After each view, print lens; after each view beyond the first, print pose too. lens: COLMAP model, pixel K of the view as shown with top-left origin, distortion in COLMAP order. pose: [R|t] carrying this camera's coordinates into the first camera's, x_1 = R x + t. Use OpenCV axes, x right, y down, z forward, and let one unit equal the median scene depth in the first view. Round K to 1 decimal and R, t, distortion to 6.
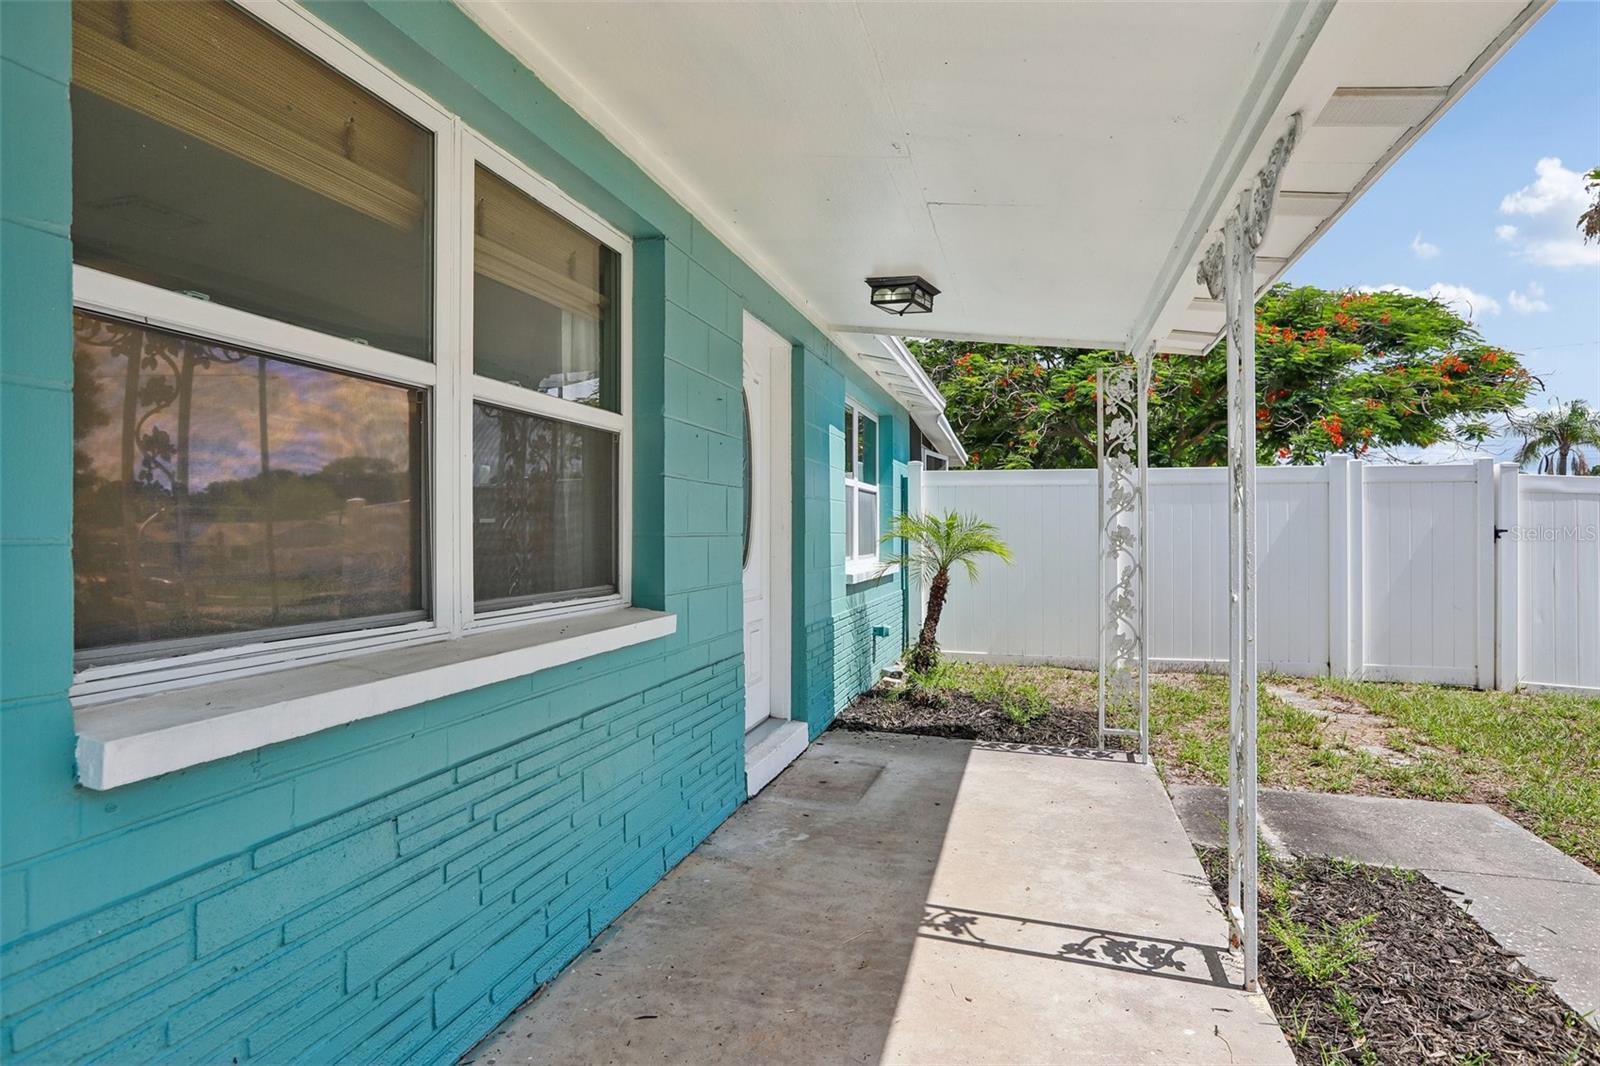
lens RADIAL K [[860.9, 0, 801.8], [0, 860.9, 530.5], [0, 0, 1]] dist [-0.016907, 0.000813]
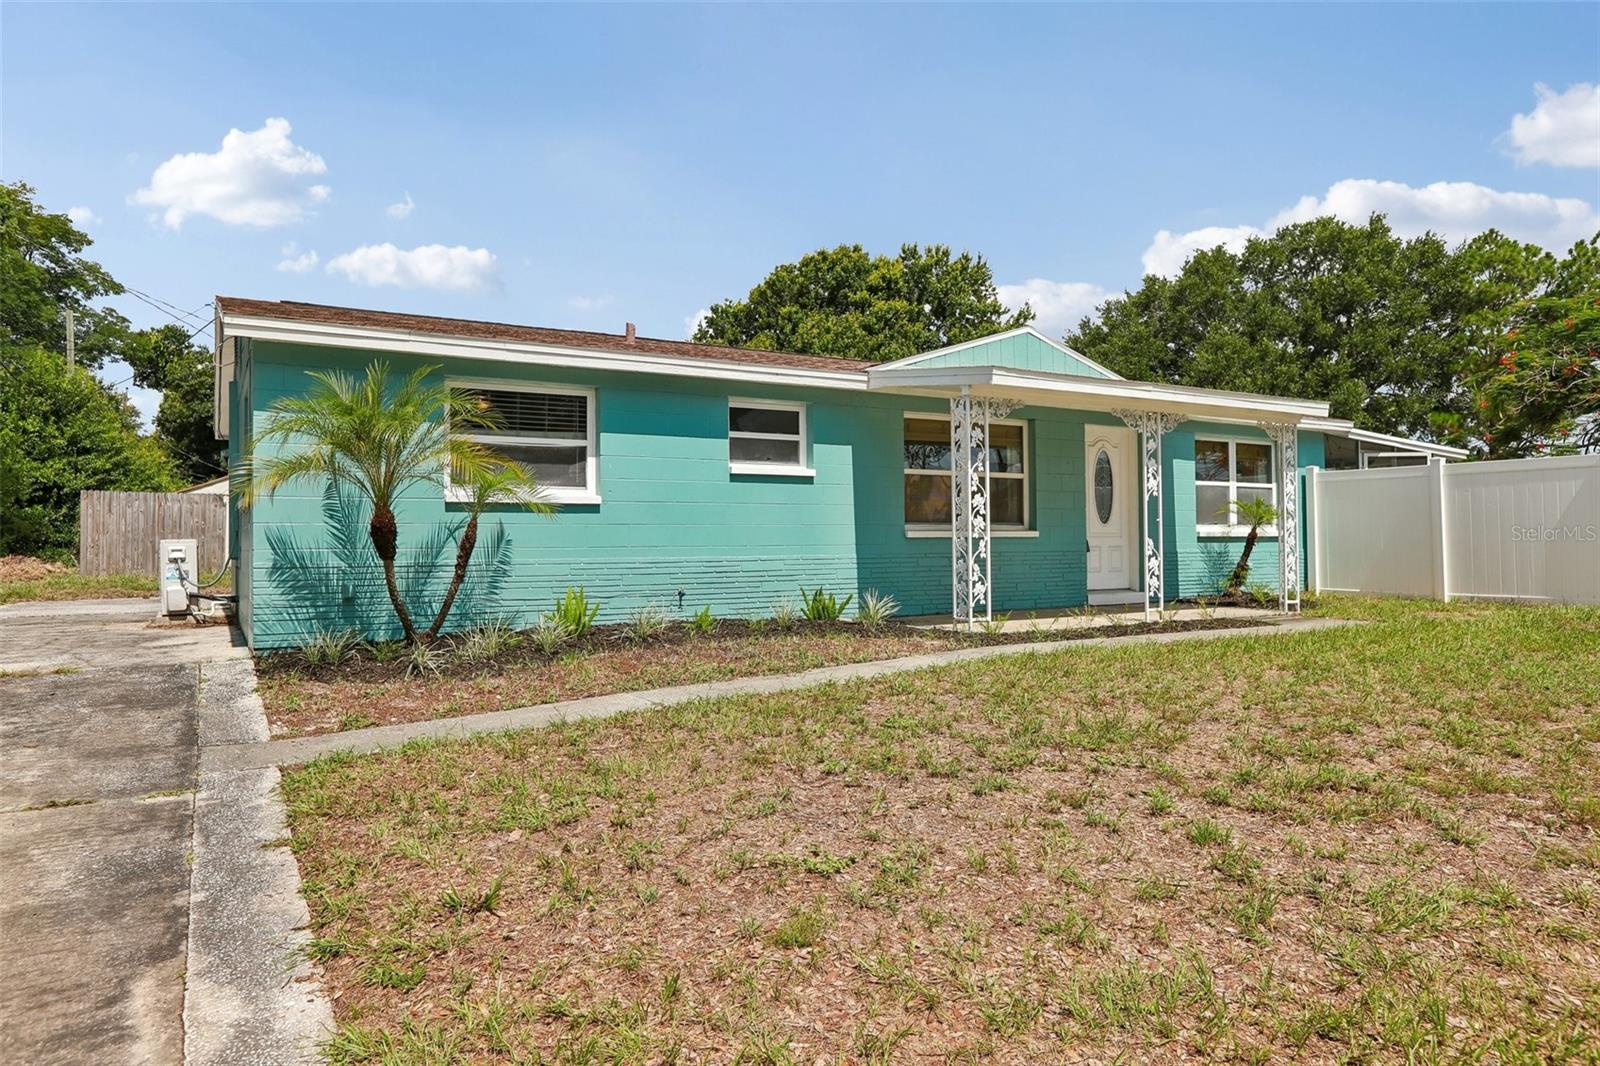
lens RADIAL K [[1057.1, 0, 814.1], [0, 1057.1, 524.2], [0, 0, 1]] dist [-0.010144, -0.002279]
pose [[0.734442, -0.020607, -0.678359, 2.368883], [0.009076, 0.999748, -0.020543, 0.171566], [0.678611, 0.008930, 0.734444, -3.101595]]
